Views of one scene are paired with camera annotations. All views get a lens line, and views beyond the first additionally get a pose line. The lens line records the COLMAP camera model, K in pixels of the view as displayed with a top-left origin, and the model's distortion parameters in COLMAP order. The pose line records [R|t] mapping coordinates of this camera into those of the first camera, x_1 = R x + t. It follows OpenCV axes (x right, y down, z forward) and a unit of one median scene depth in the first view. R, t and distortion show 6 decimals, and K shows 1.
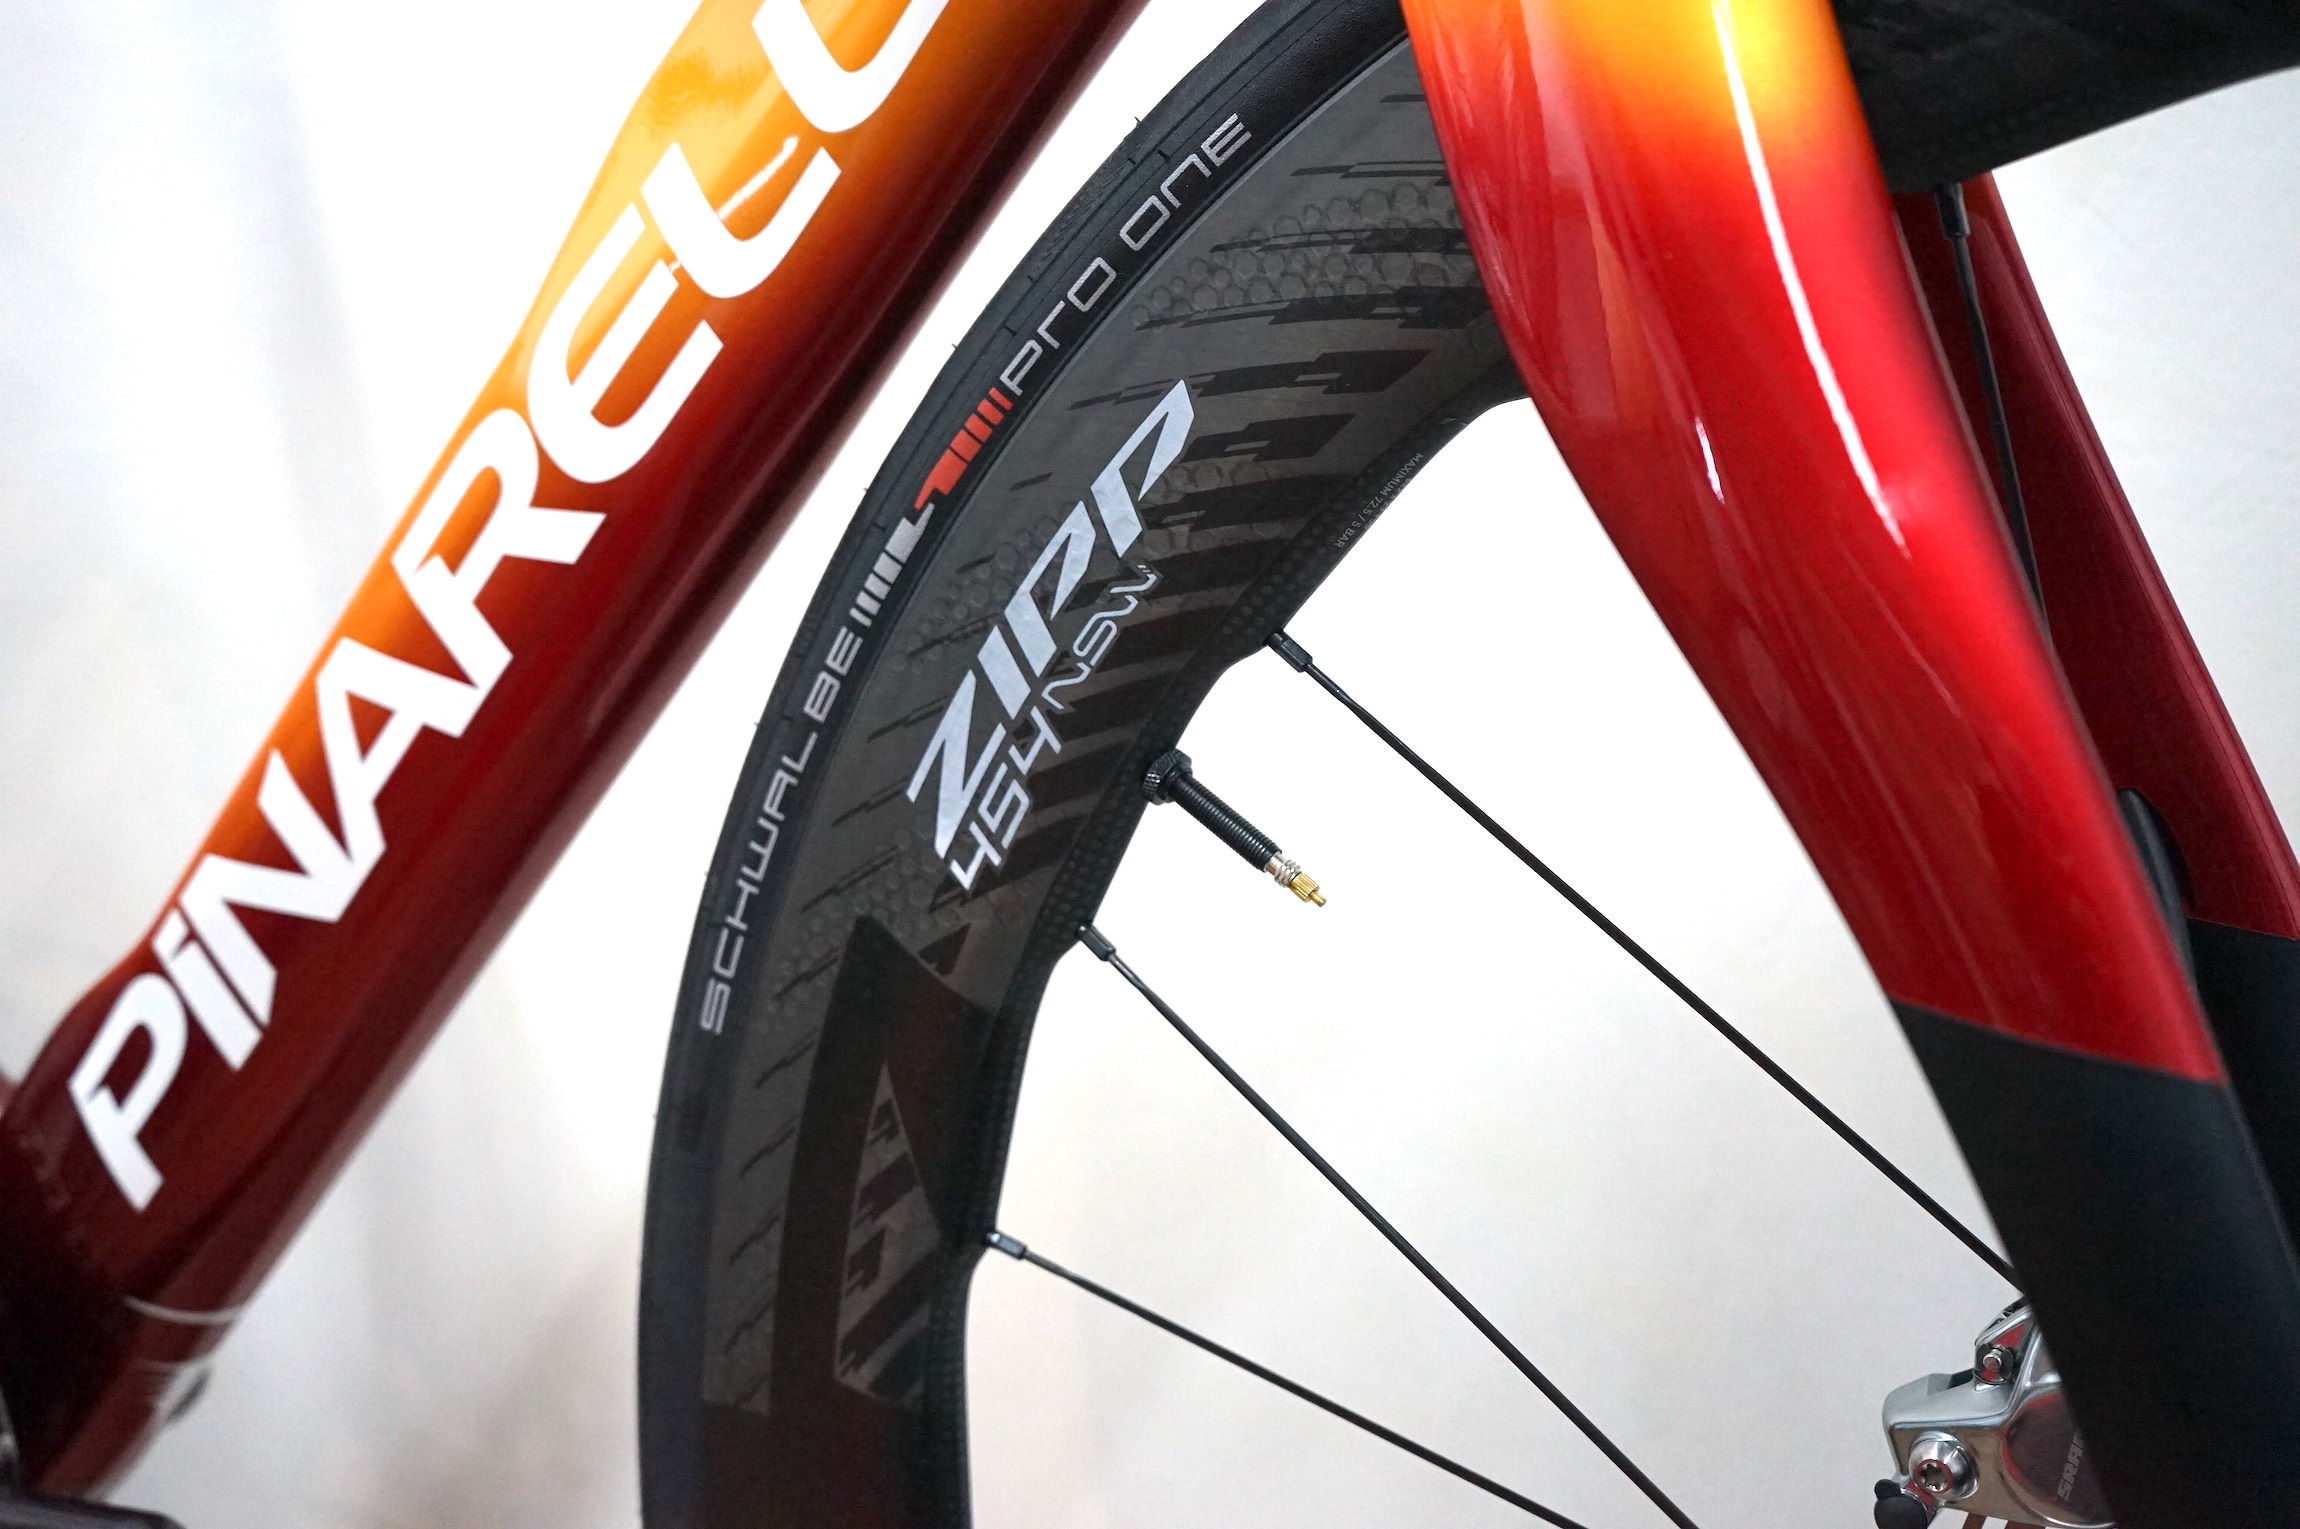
lens RADIAL K [[2408.8, 0, 1182.0], [0, 2408.8, 751.3], [0, 0, 1]] dist [-0.000732, 0.000000]
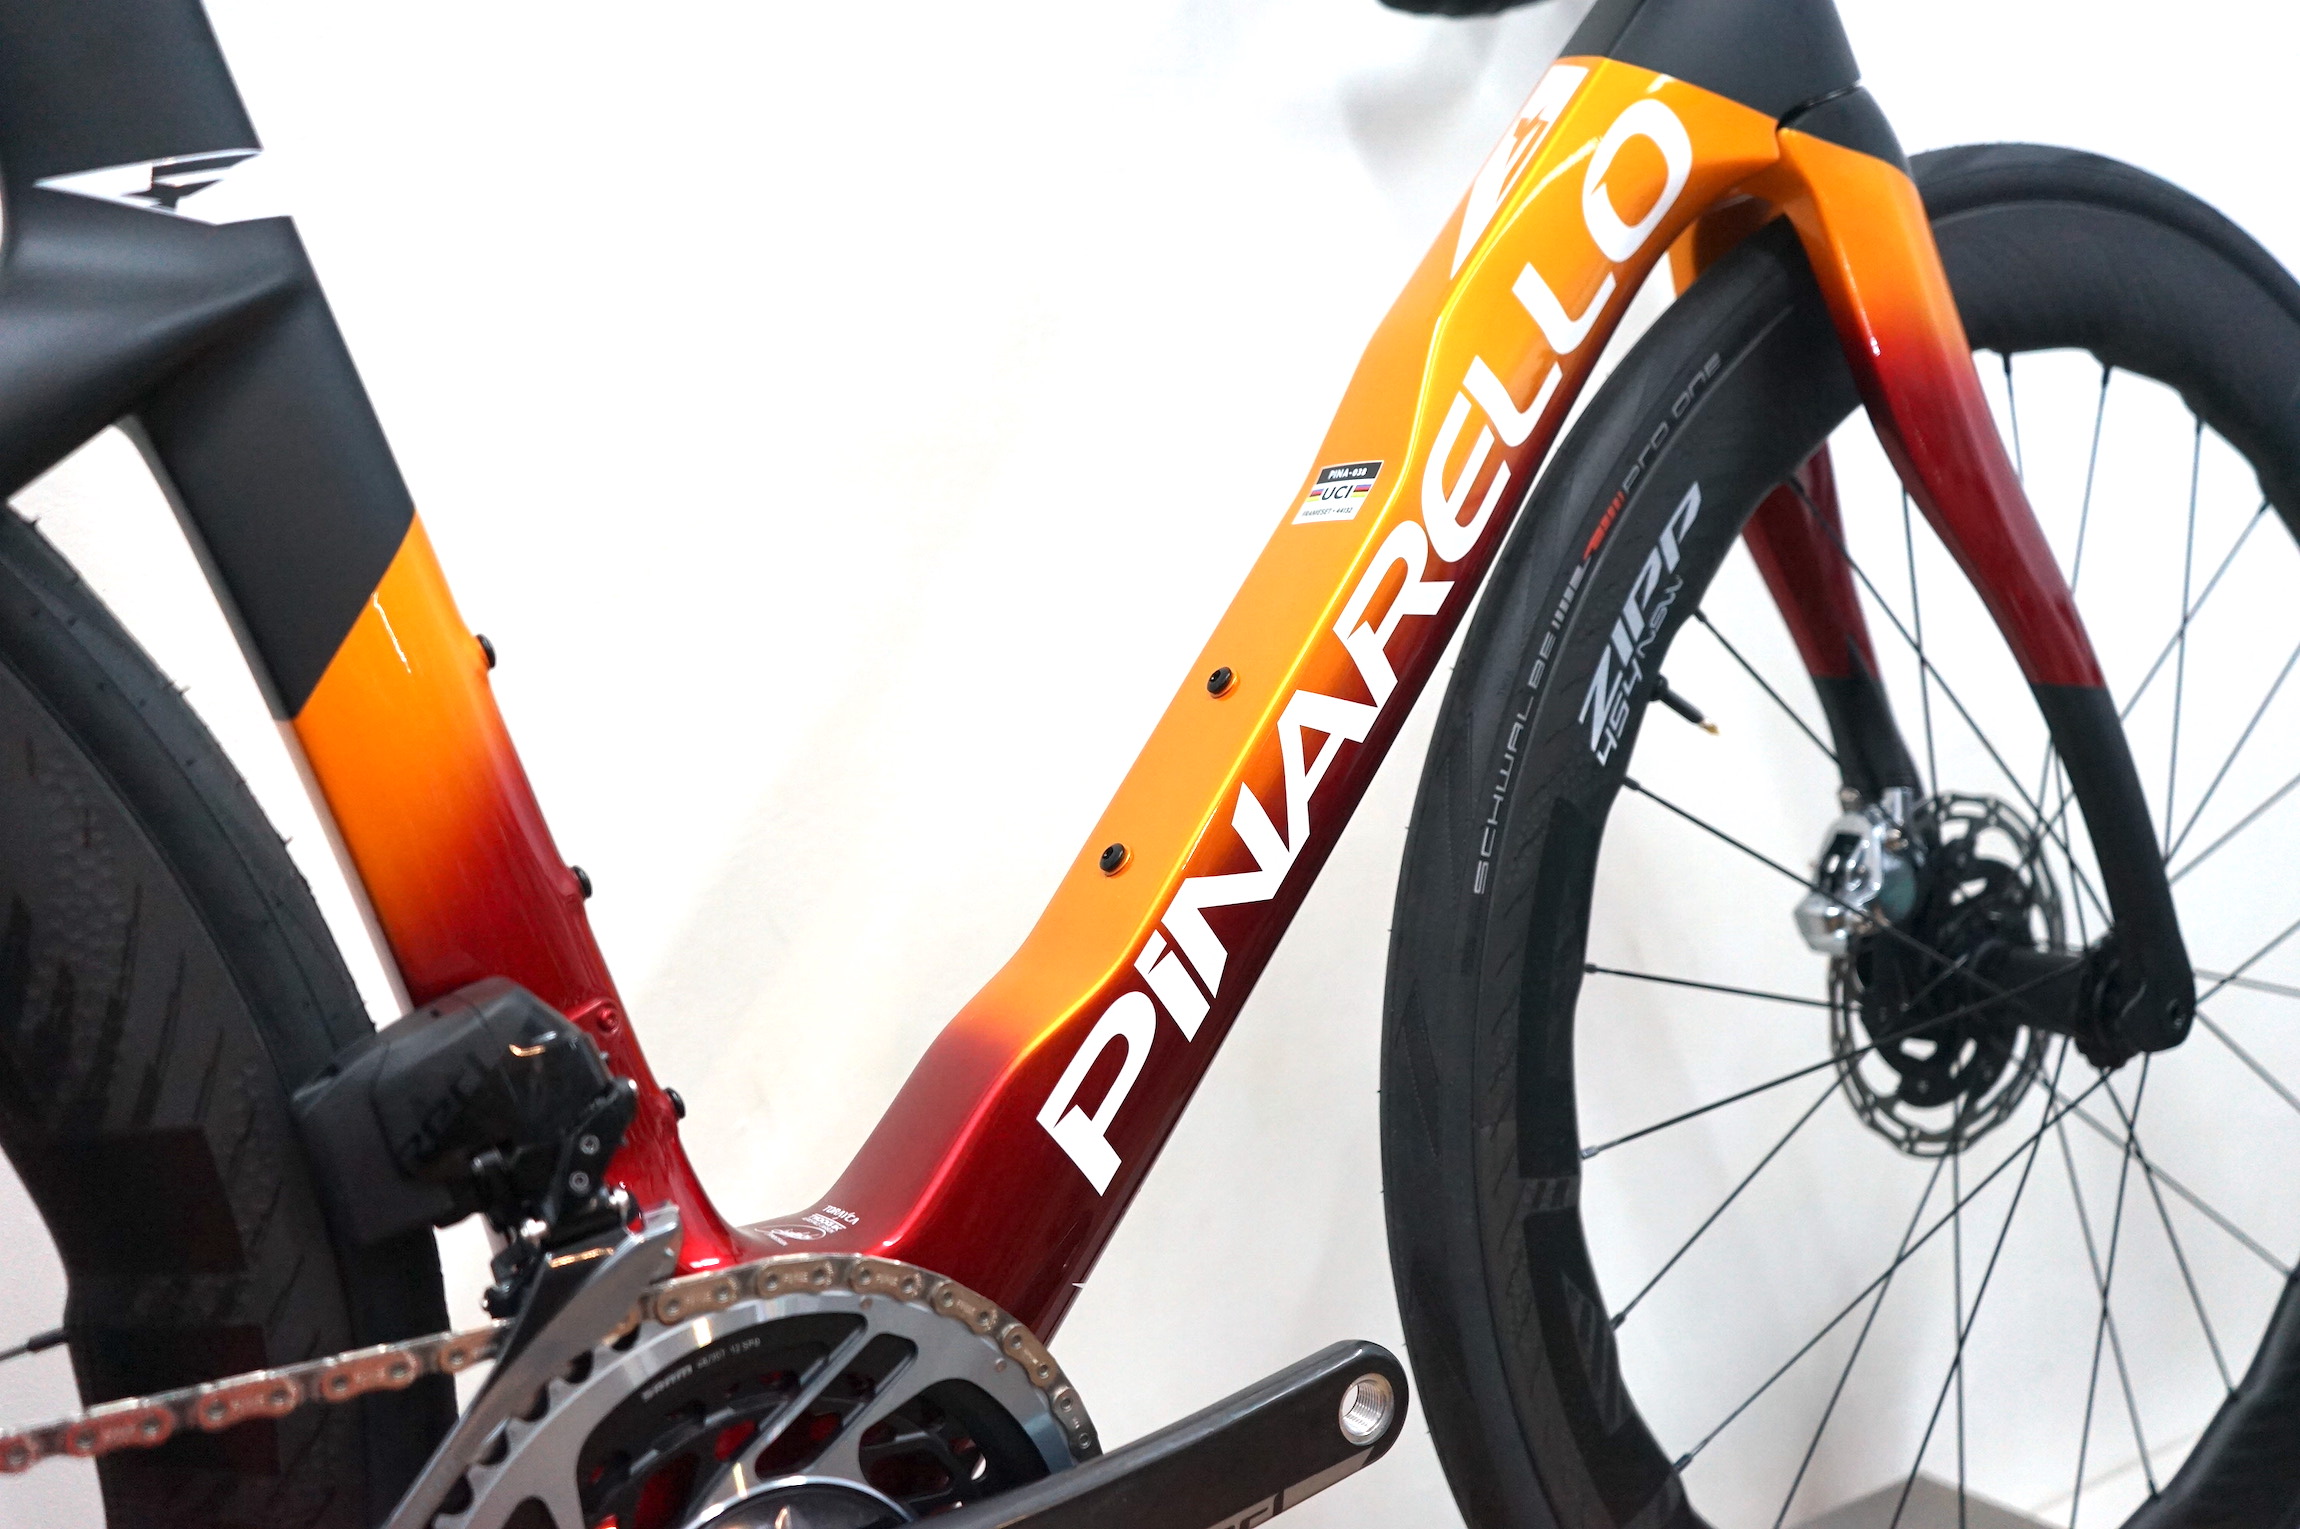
lens RADIAL K [[2155.3, 0, 1145.6], [0, 2155.3, 756.8], [0, 0, 1]] dist [0.000766, 0.000000]
pose [[0.444266, -0.141185, 0.884700, -1.679350], [0.182581, 0.981048, 0.064875, -0.118145], [-0.877093, 0.132708, 0.461624, 0.547451]]
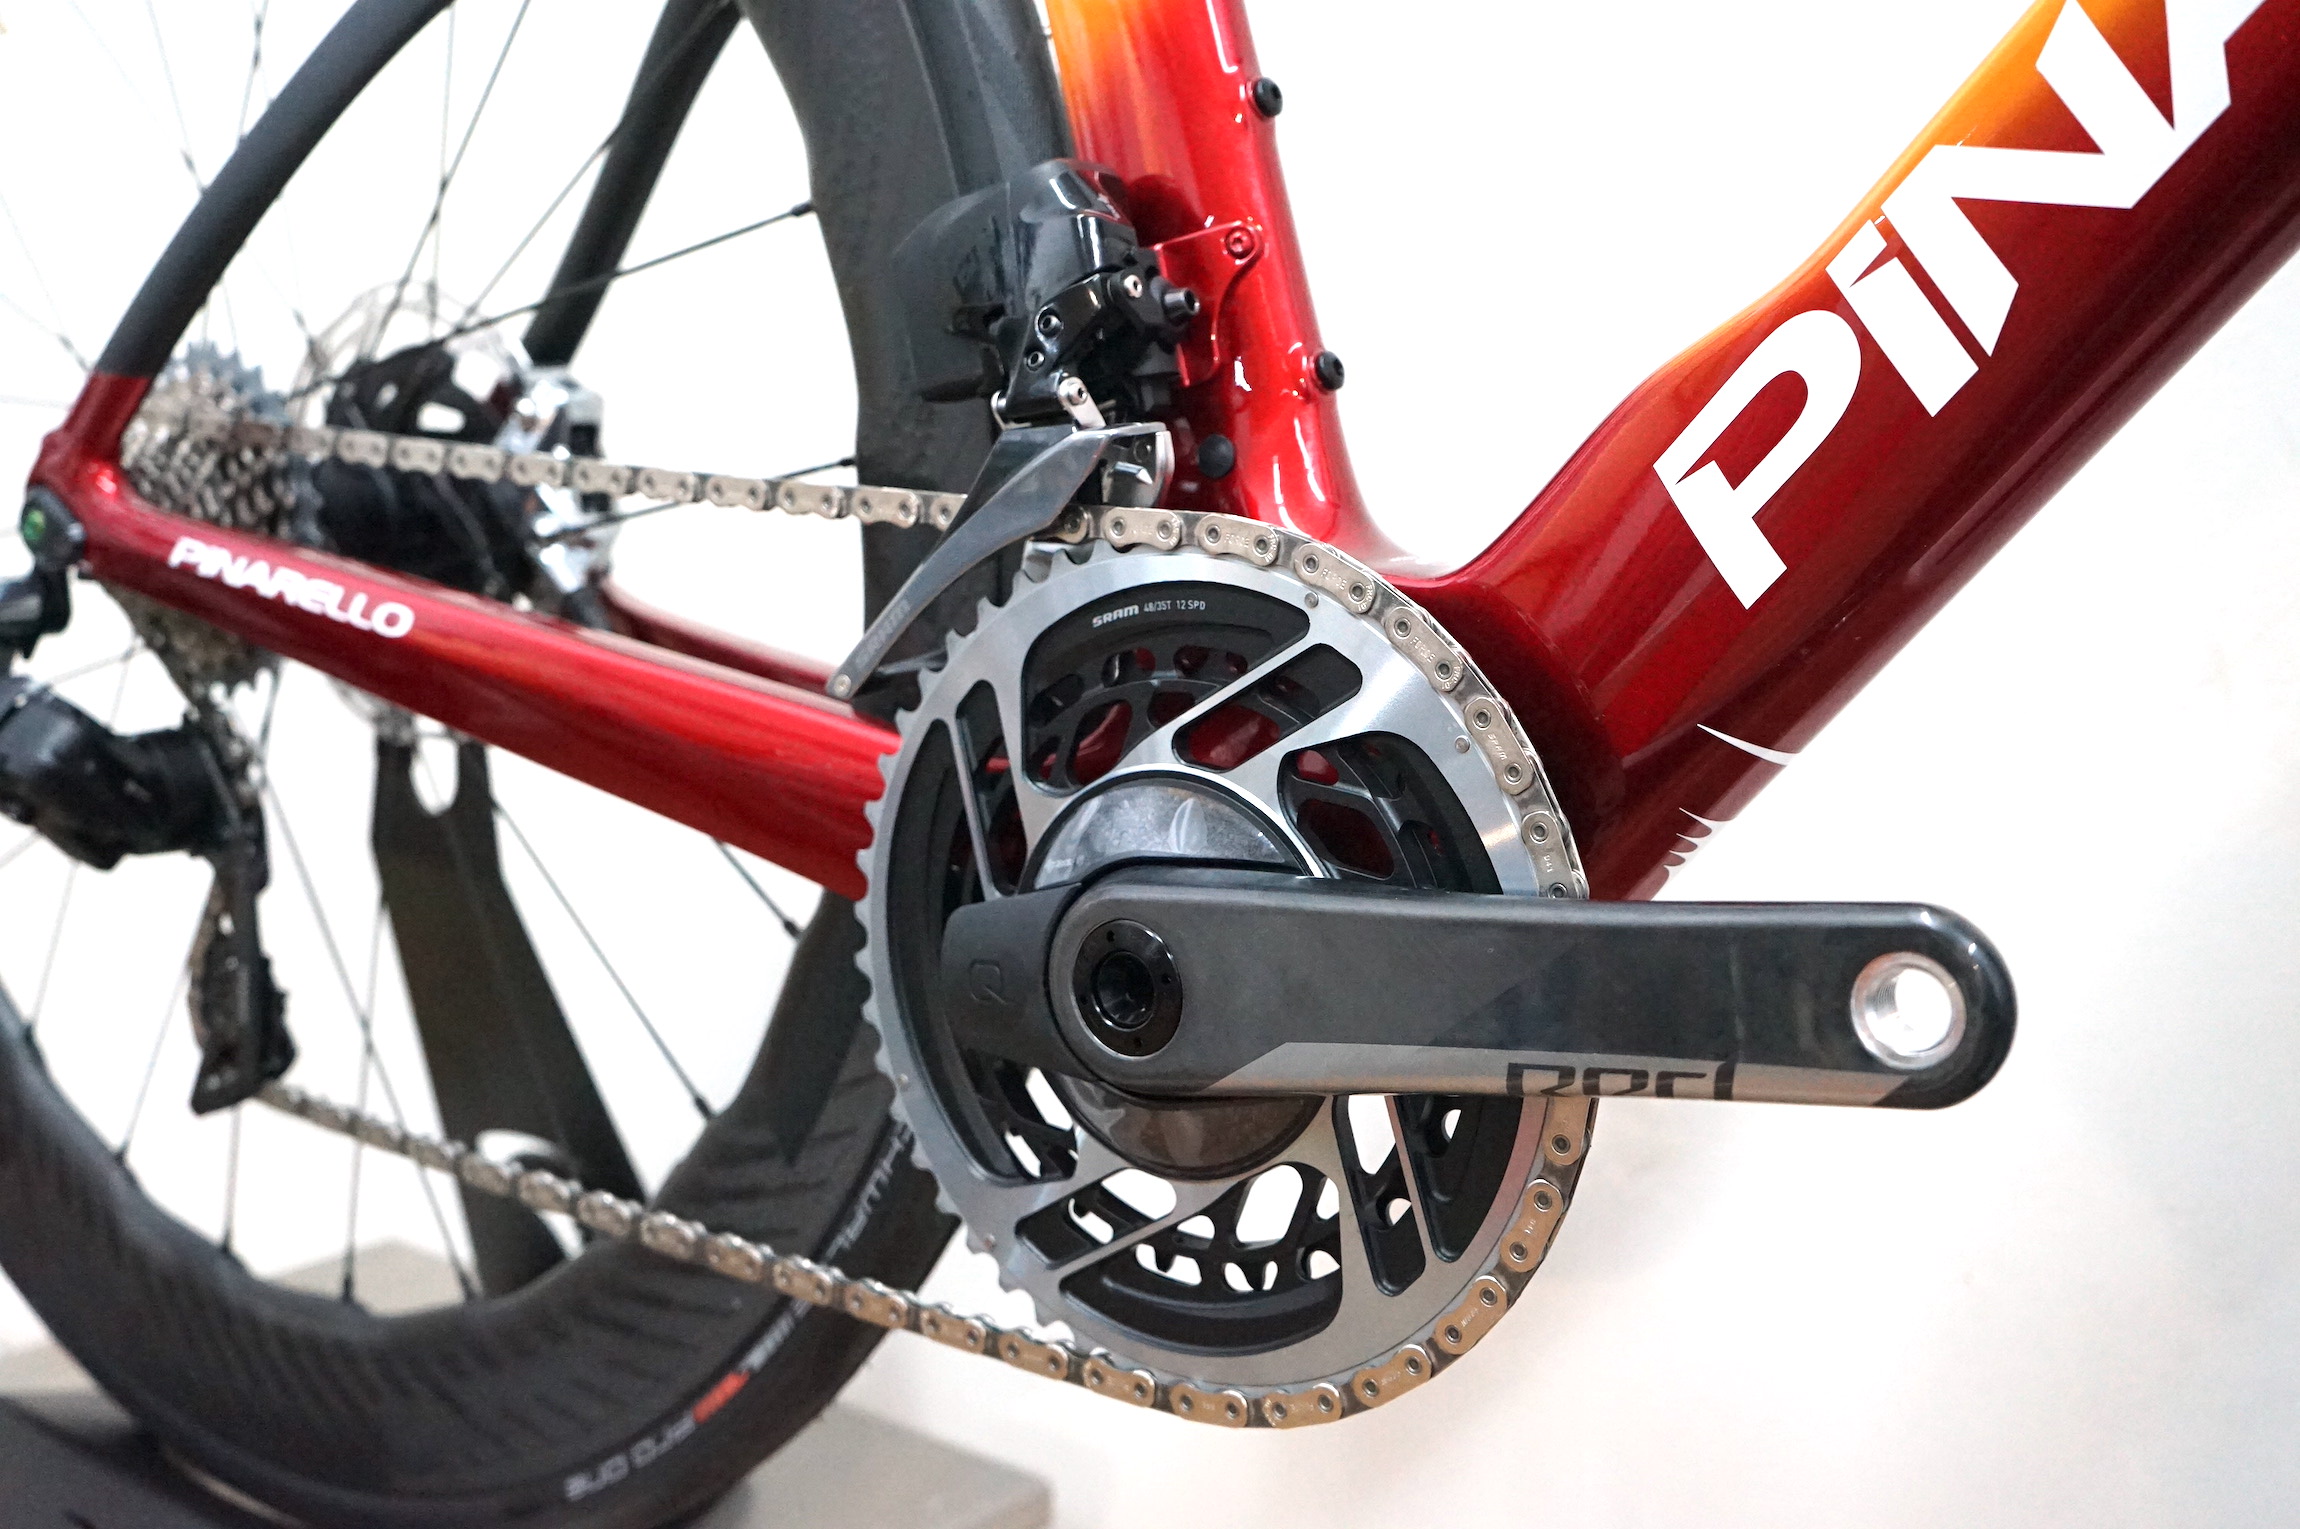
lens RADIAL K [[2590.1, 0, 1110.9], [0, 2590.1, 762.3], [0, 0, 1]] dist [0.000440, 0.000000]
pose [[0.992297, 0.022764, -0.121774, -0.668110], [-0.021412, 0.999694, 0.012407, 0.293122], [0.122020, -0.009704, 0.992480, 0.087400]]
